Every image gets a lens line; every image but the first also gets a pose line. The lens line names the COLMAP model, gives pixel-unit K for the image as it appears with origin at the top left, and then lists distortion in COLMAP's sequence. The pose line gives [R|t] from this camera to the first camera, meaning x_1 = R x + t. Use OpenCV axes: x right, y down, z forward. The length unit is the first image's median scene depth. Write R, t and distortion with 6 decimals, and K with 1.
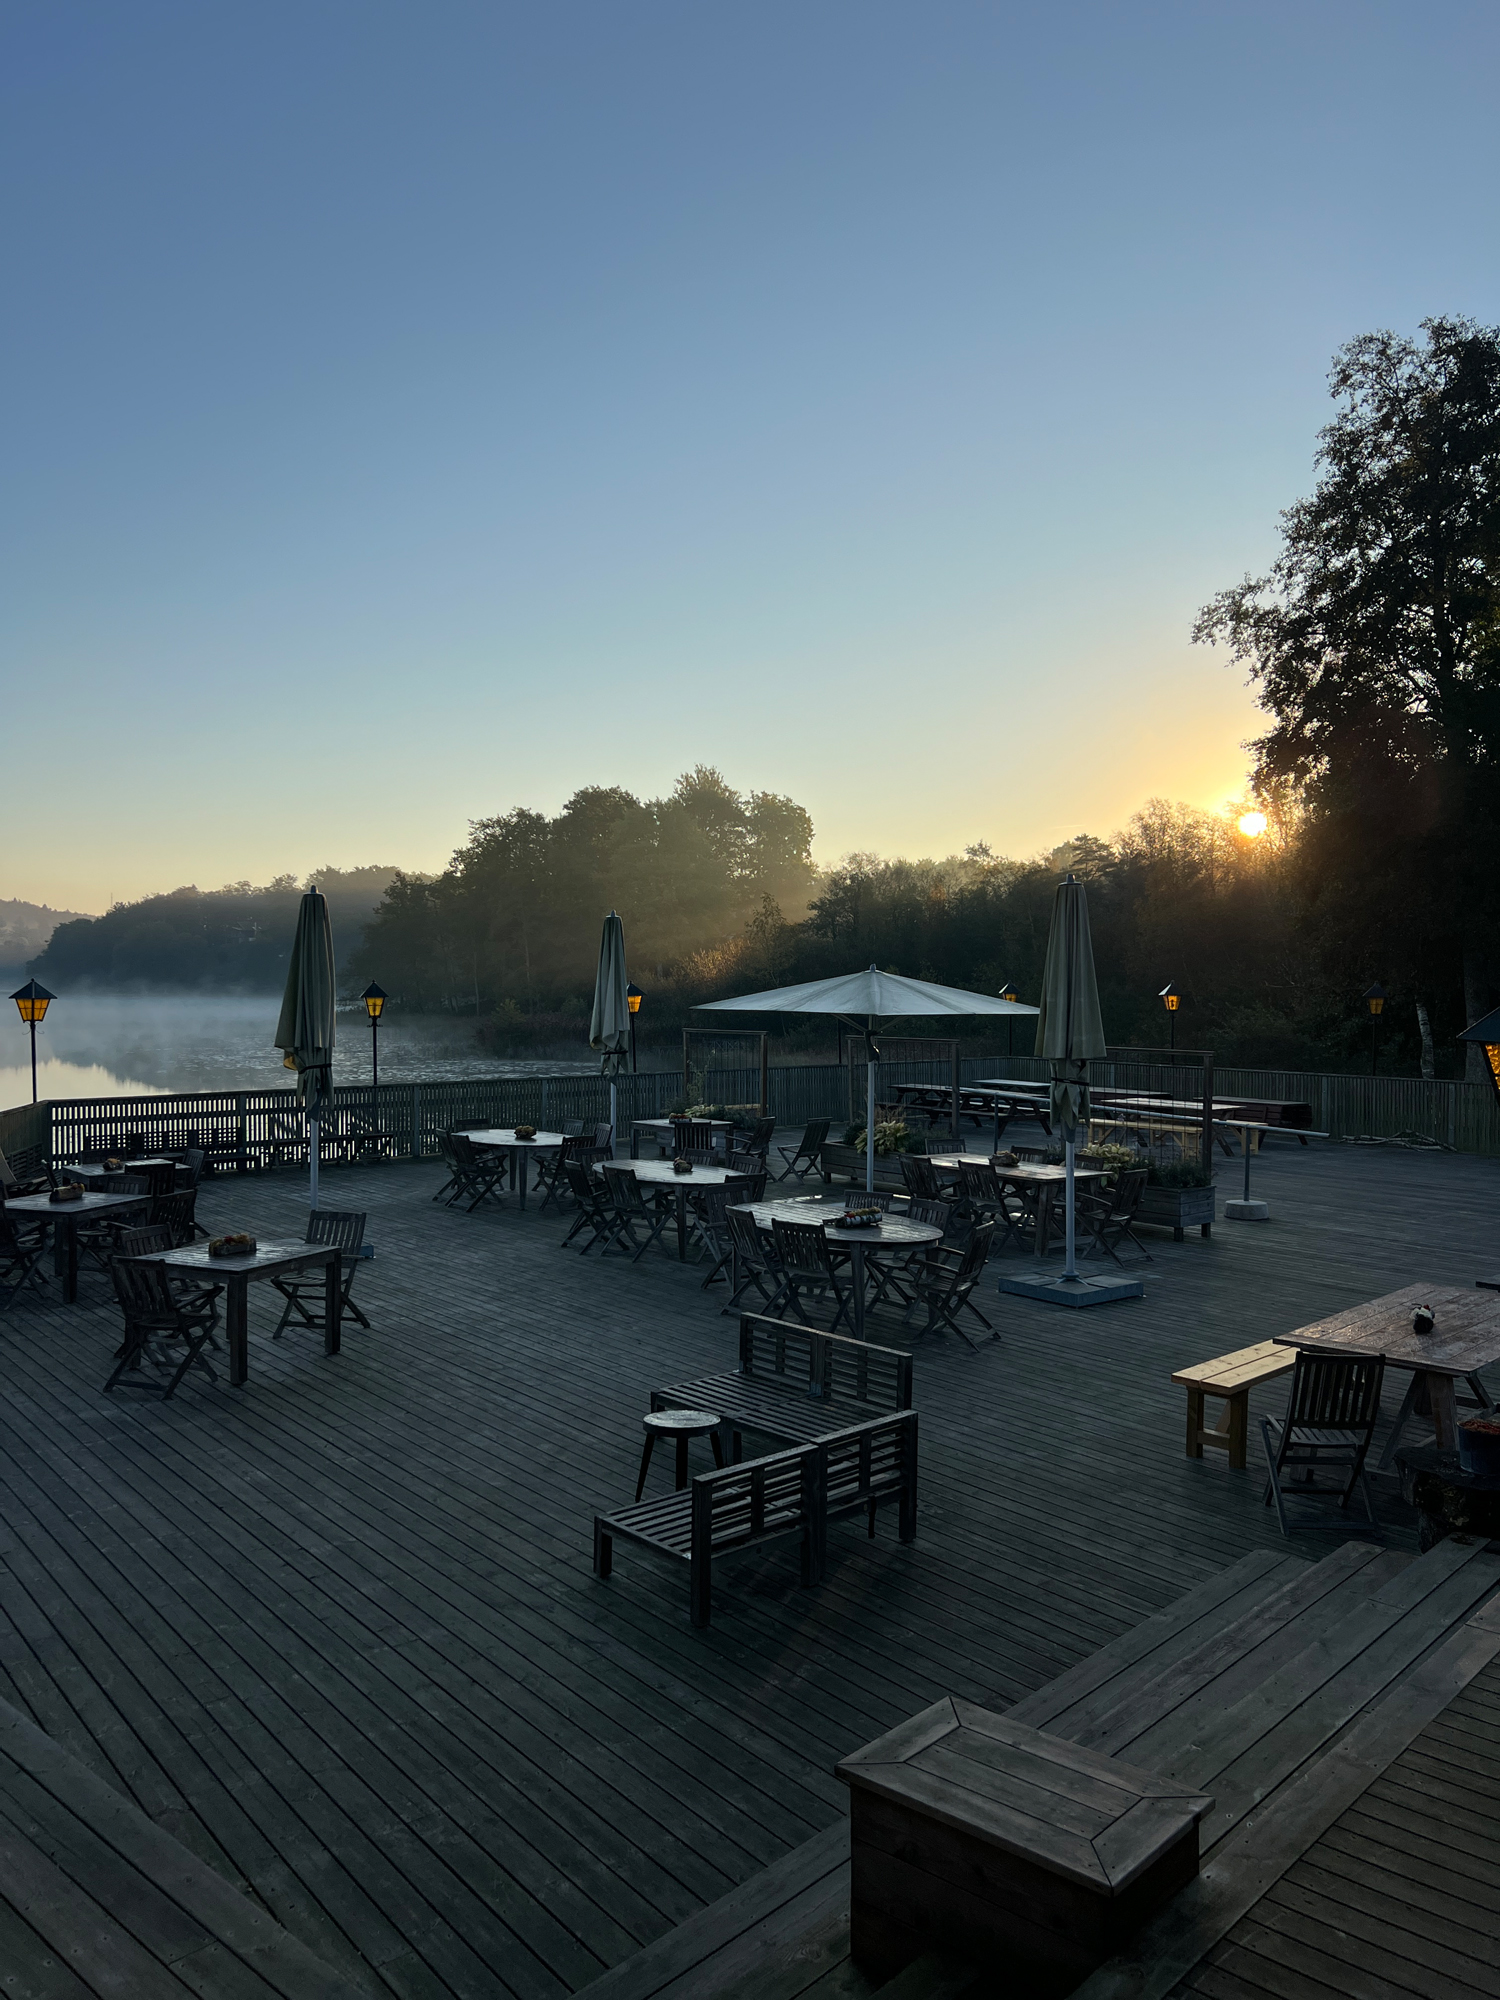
lens RADIAL K [[1479.7, 0, 750.0], [0, 1479.7, 1000.0], [0, 0, 1]] dist [0.001978, -0.004348]
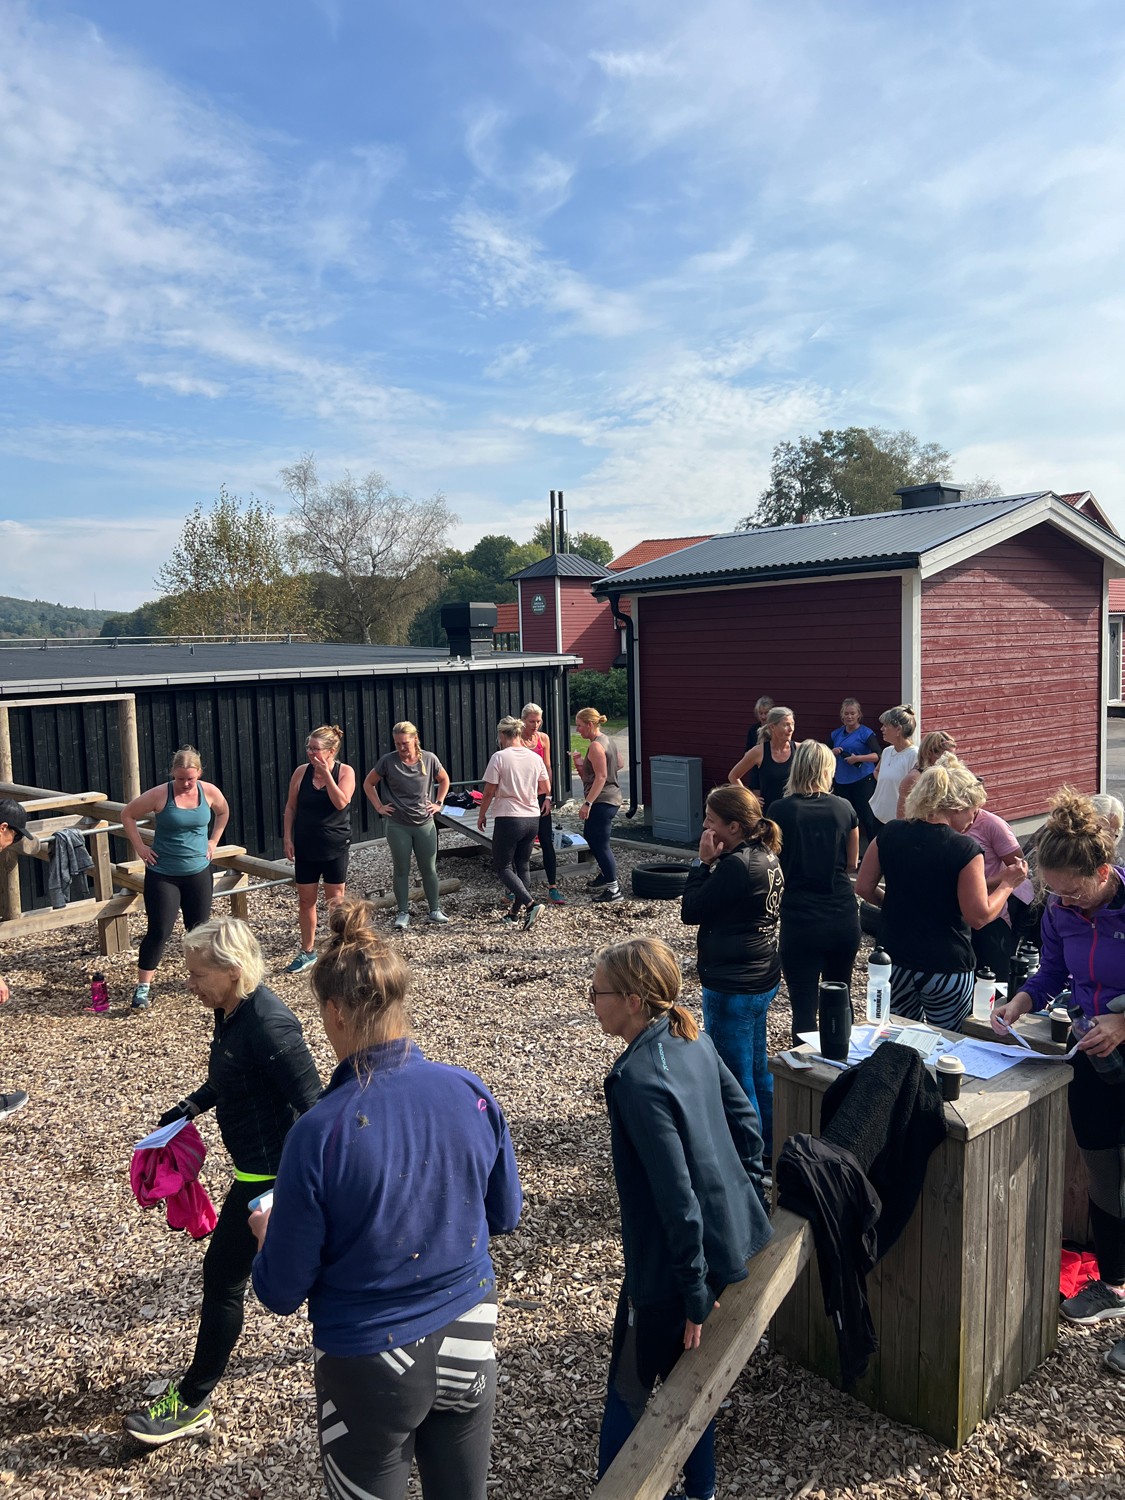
lens RADIAL K [[1109.8, 0, 562.5], [0, 1109.8, 750.0], [0, 0, 1]] dist [0.001978, -0.004348]
pose [[0.999605, -0.028115, -0.000229, -0.025634], [0.028042, 0.996333, 0.080836, 0.008930], [-0.002044, -0.080811, 0.996727, -0.366978]]
